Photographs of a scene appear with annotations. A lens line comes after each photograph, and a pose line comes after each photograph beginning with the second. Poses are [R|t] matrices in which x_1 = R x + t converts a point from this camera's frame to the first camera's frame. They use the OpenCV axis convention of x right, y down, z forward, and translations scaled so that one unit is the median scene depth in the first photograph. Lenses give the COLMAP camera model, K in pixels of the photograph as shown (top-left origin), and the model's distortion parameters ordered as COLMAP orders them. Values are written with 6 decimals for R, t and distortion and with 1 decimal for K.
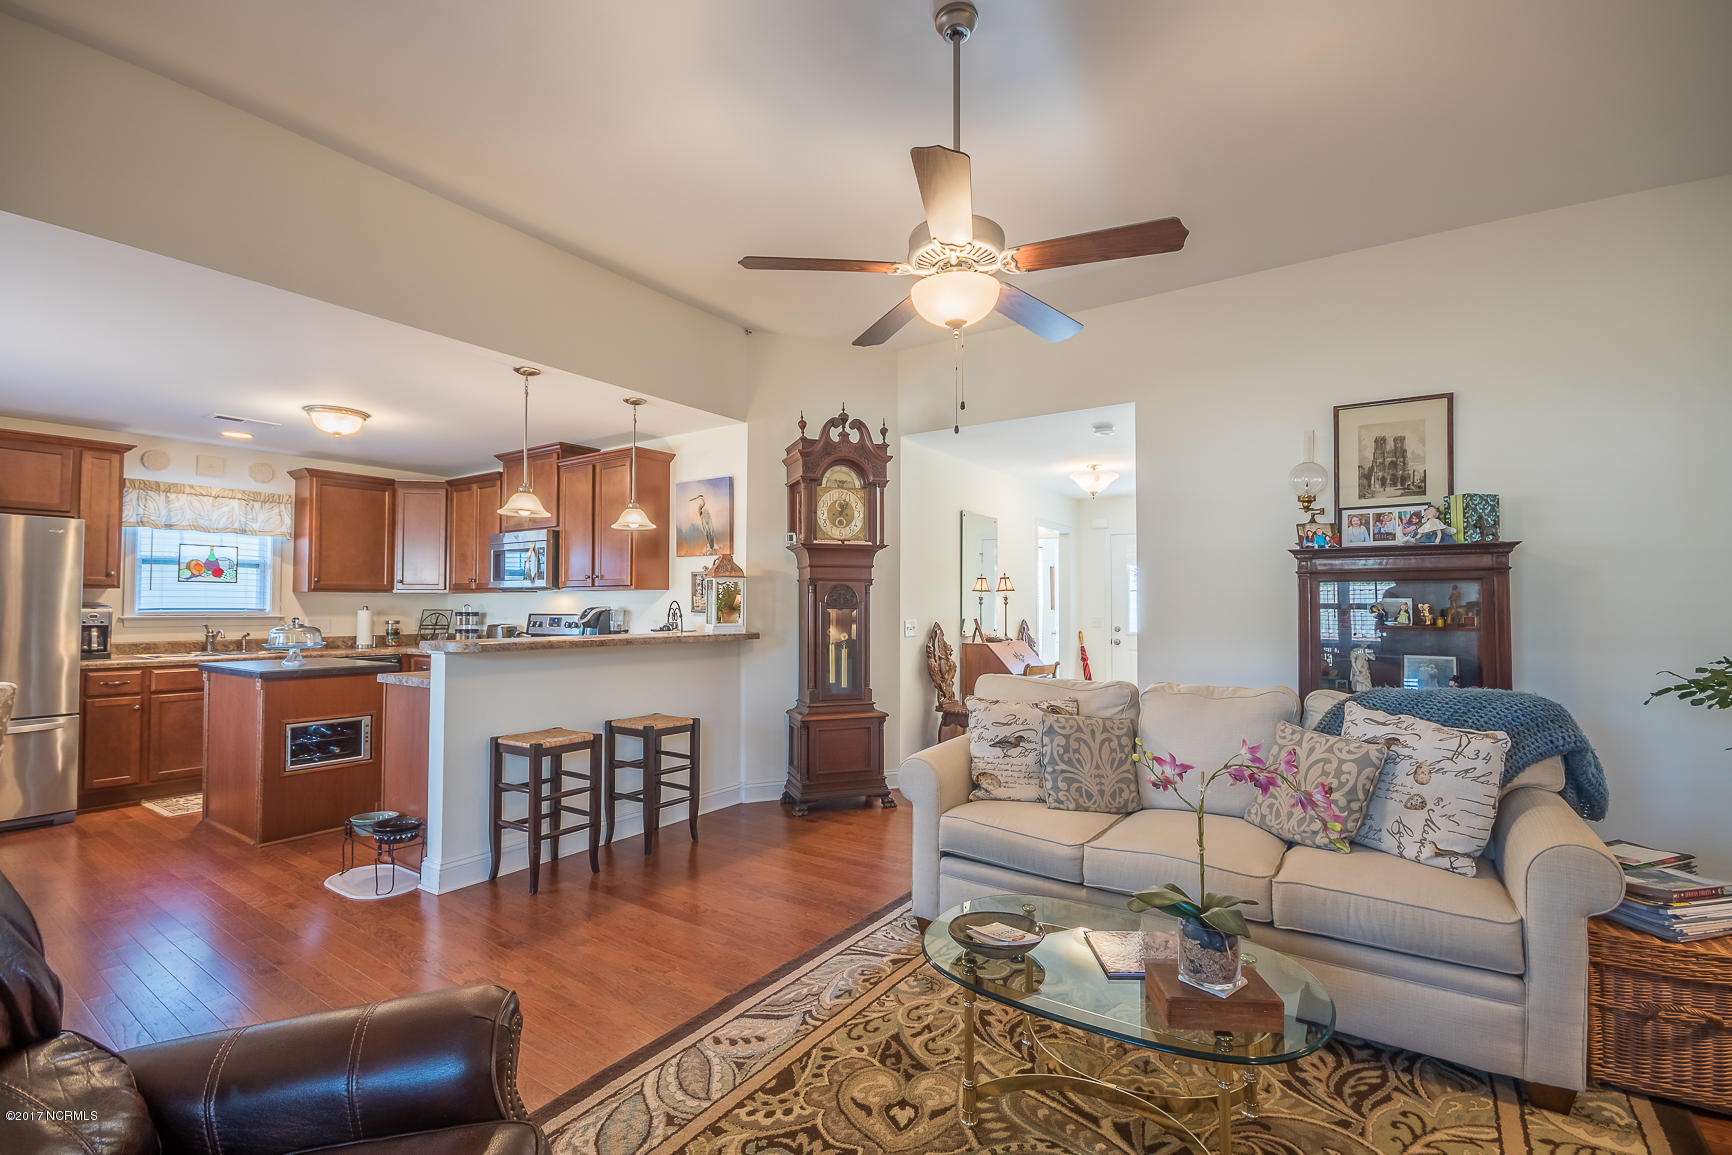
lens RADIAL K [[763.4, 0, 854.8], [0, 763.4, 584.9], [0, 0, 1]] dist [0.011052, -0.002681]
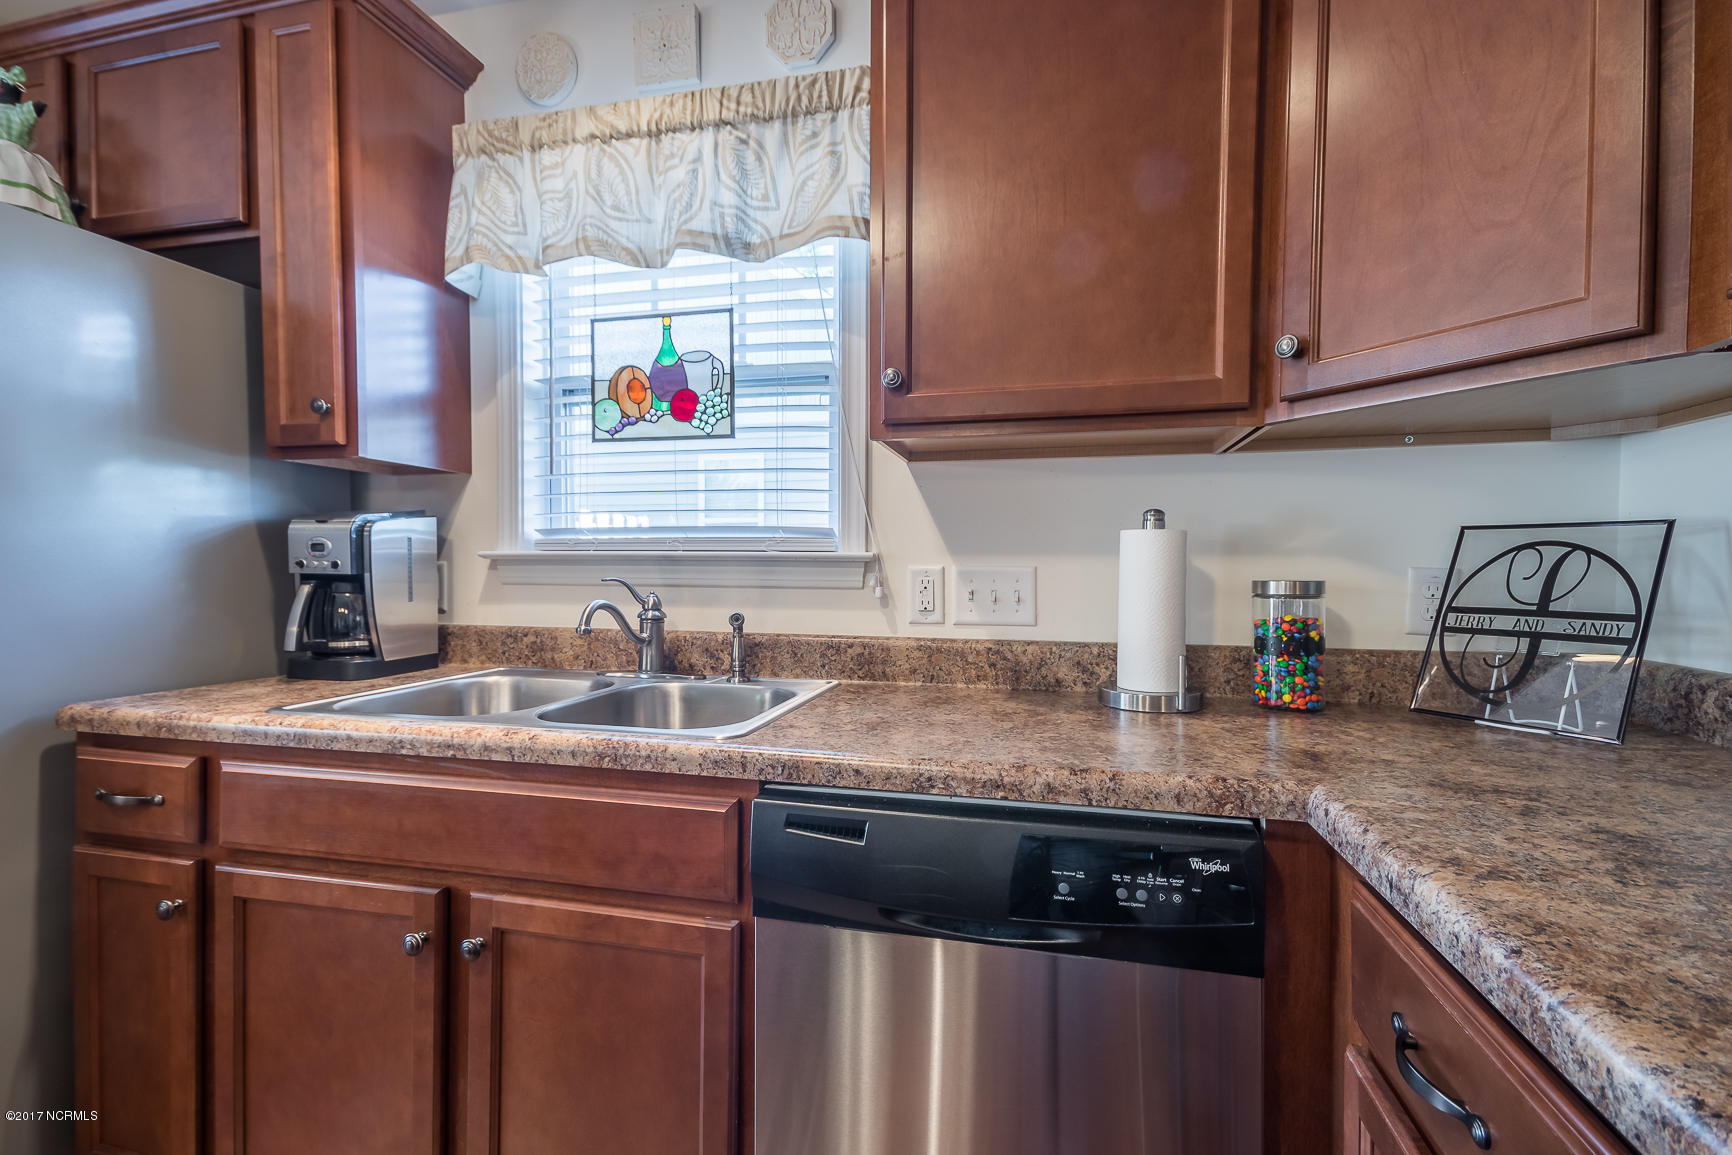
lens RADIAL K [[763.4, 0, 864.7], [0, 763.4, 590.6], [0, 0, 1]] dist [0.011052, -0.002681]
pose [[0.359411, 0.029651, -0.932708, -0.647526], [0.024366, 0.998856, 0.041143, 0.054572], [0.932861, -0.037514, 0.358278, 1.170670]]
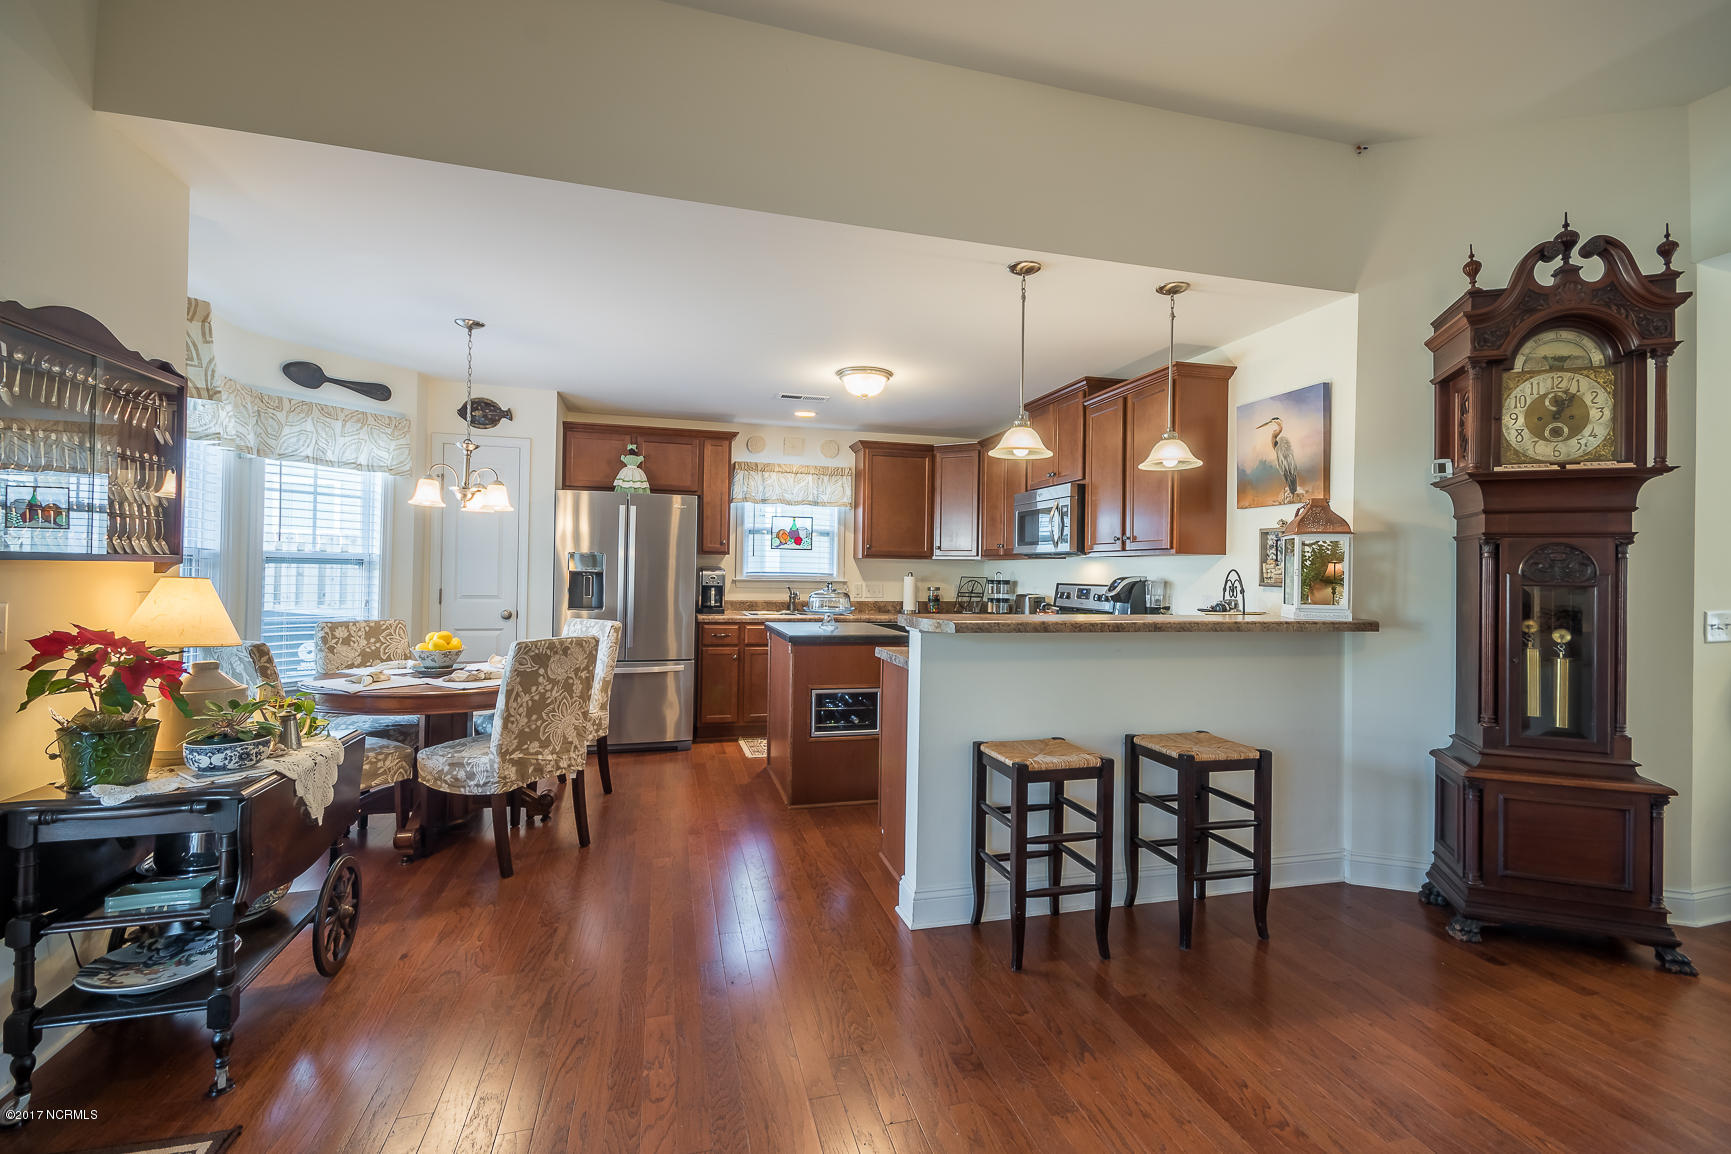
lens RADIAL K [[762.9, 0, 869.9], [0, 762.9, 568.3], [0, 0, 1]] dist [0.011052, -0.002681]
pose [[0.773476, 0.008562, -0.633768, -0.049032], [0.002614, 0.999857, 0.016699, 0.007133], [0.633821, -0.014573, 0.773343, 0.247289]]
